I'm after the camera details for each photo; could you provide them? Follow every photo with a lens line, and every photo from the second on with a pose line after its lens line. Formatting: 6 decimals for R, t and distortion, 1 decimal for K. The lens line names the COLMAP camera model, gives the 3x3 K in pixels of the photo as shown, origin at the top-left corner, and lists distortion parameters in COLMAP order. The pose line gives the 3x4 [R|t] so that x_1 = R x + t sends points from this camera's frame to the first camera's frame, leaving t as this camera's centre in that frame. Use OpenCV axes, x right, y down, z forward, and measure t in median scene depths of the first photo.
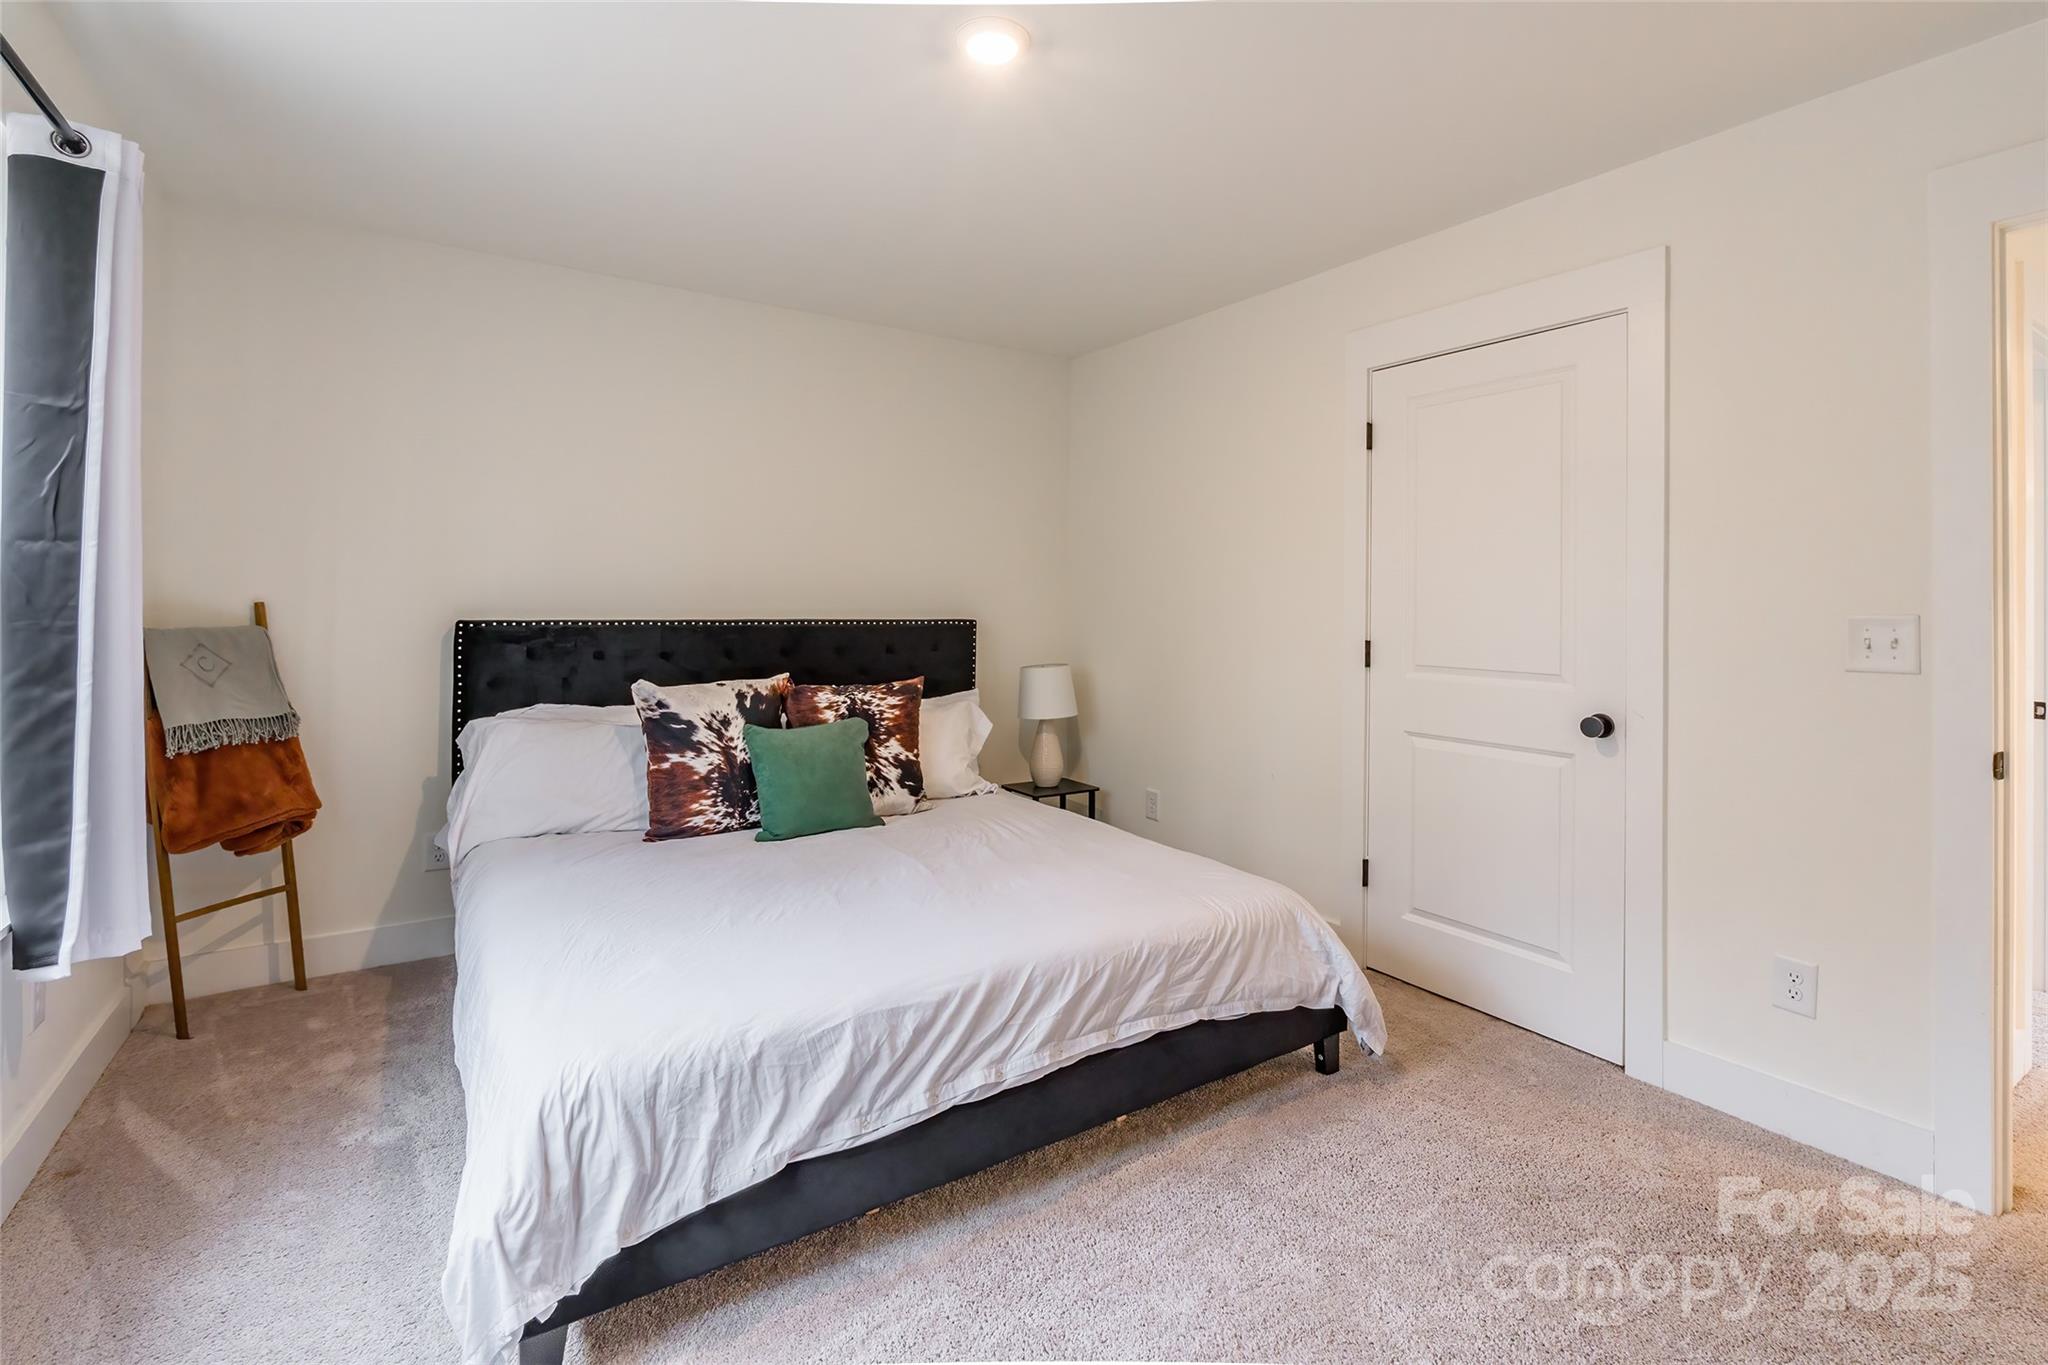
lens RADIAL K [[931.8, 0, 1011.8], [0, 931.8, 577.2], [0, 0, 1]] dist [-0.002627, -0.000098]
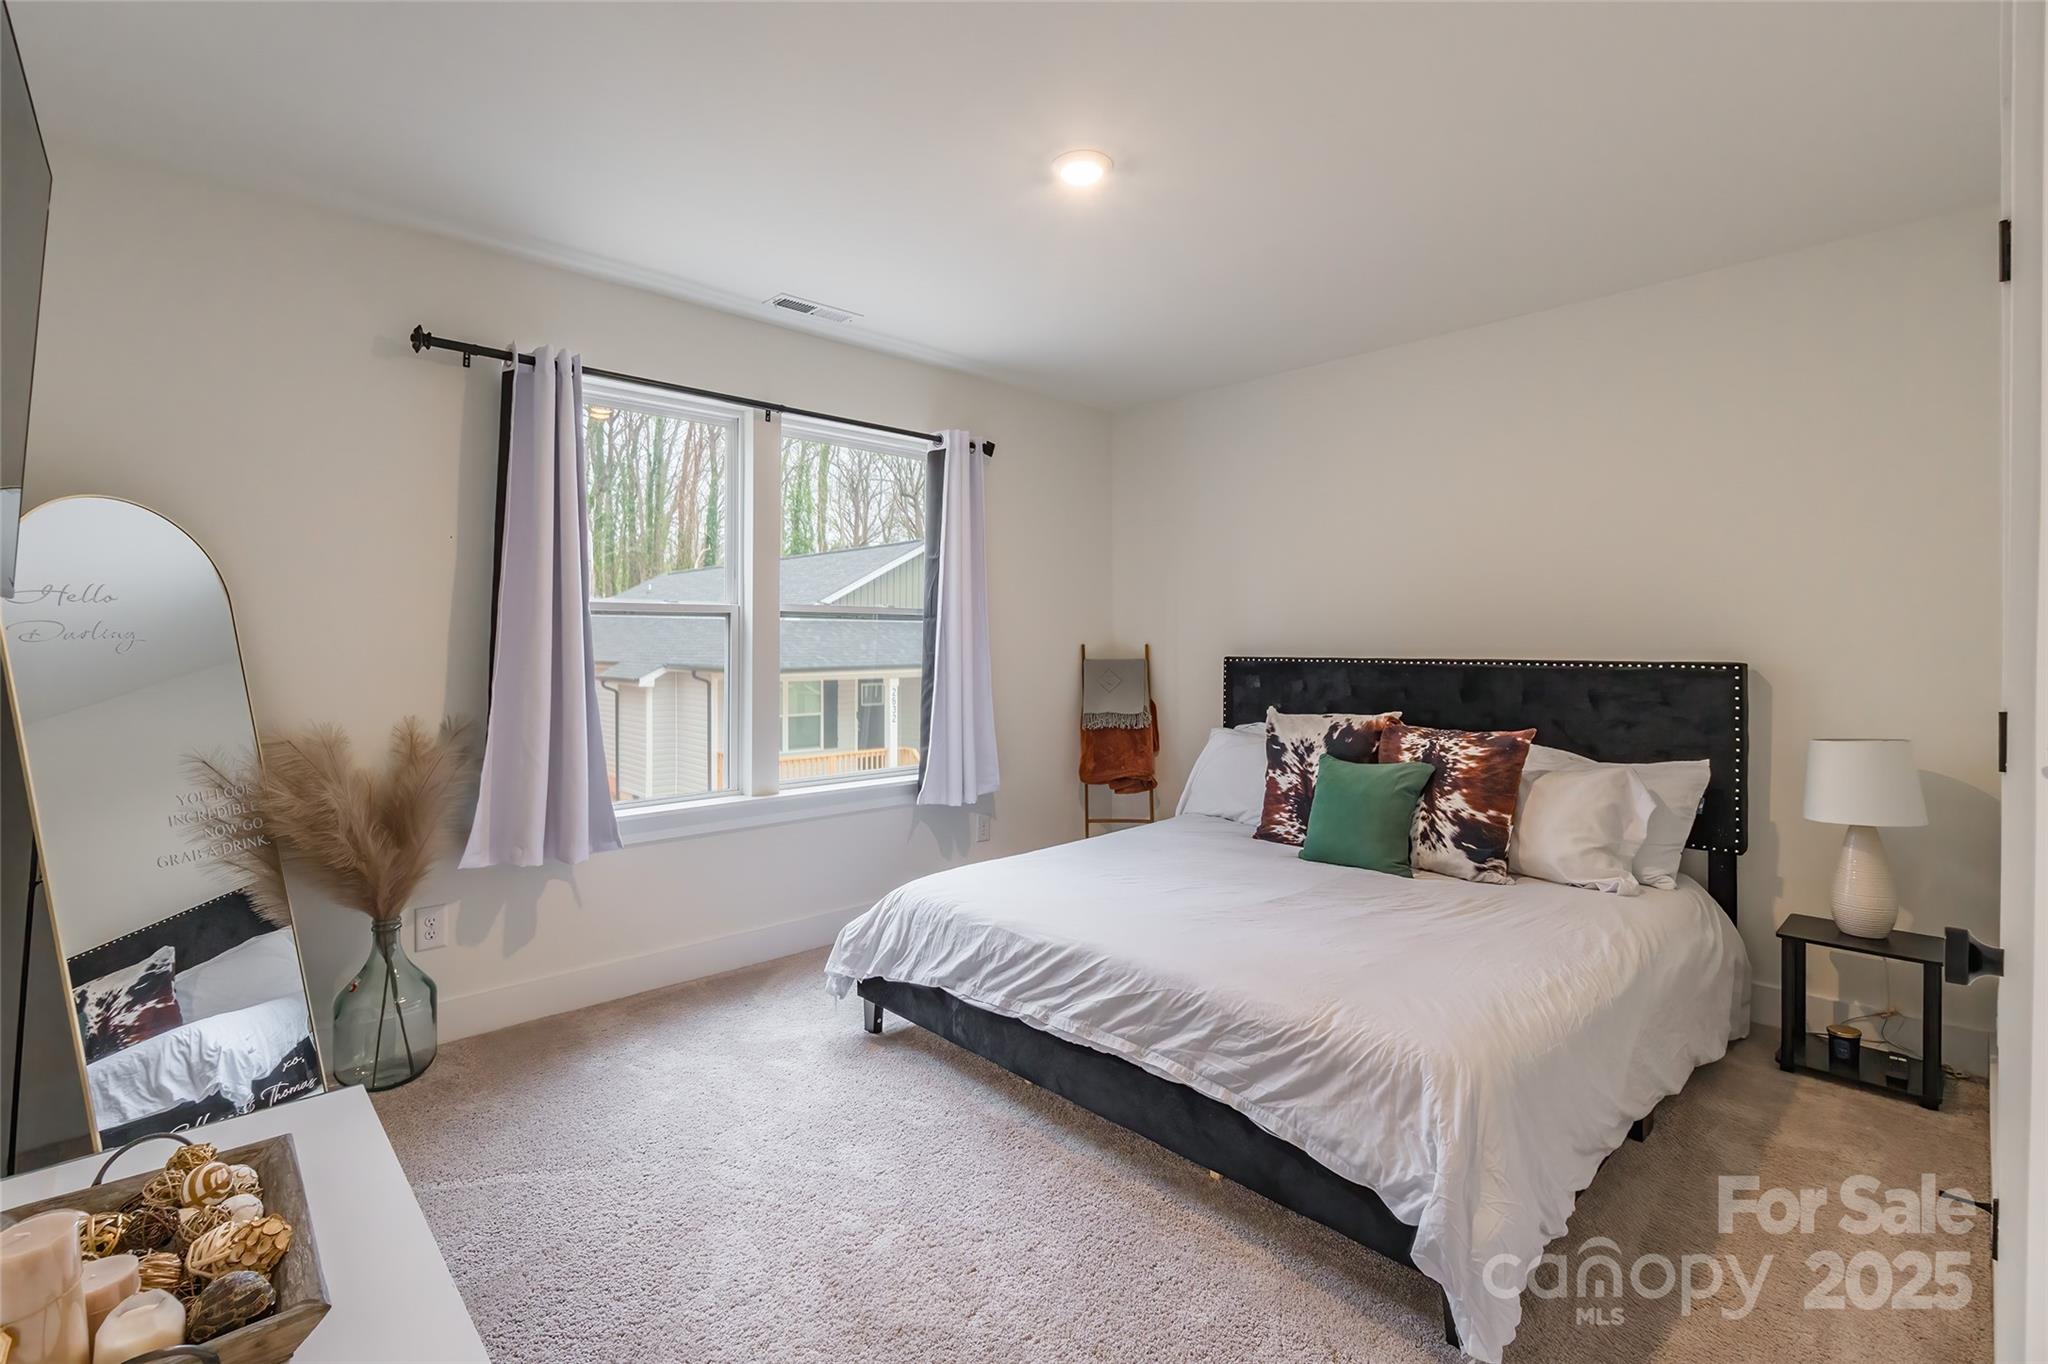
lens RADIAL K [[972.6, 0, 1029.8], [0, 972.6, 652.9], [0, 0, 1]] dist [0.000199, 0.000384]
pose [[0.159019, -0.001524, -0.987274, 0.789938], [0.028269, 0.999596, 0.003010, 0.028513], [0.986871, -0.028388, 0.158998, 0.494504]]
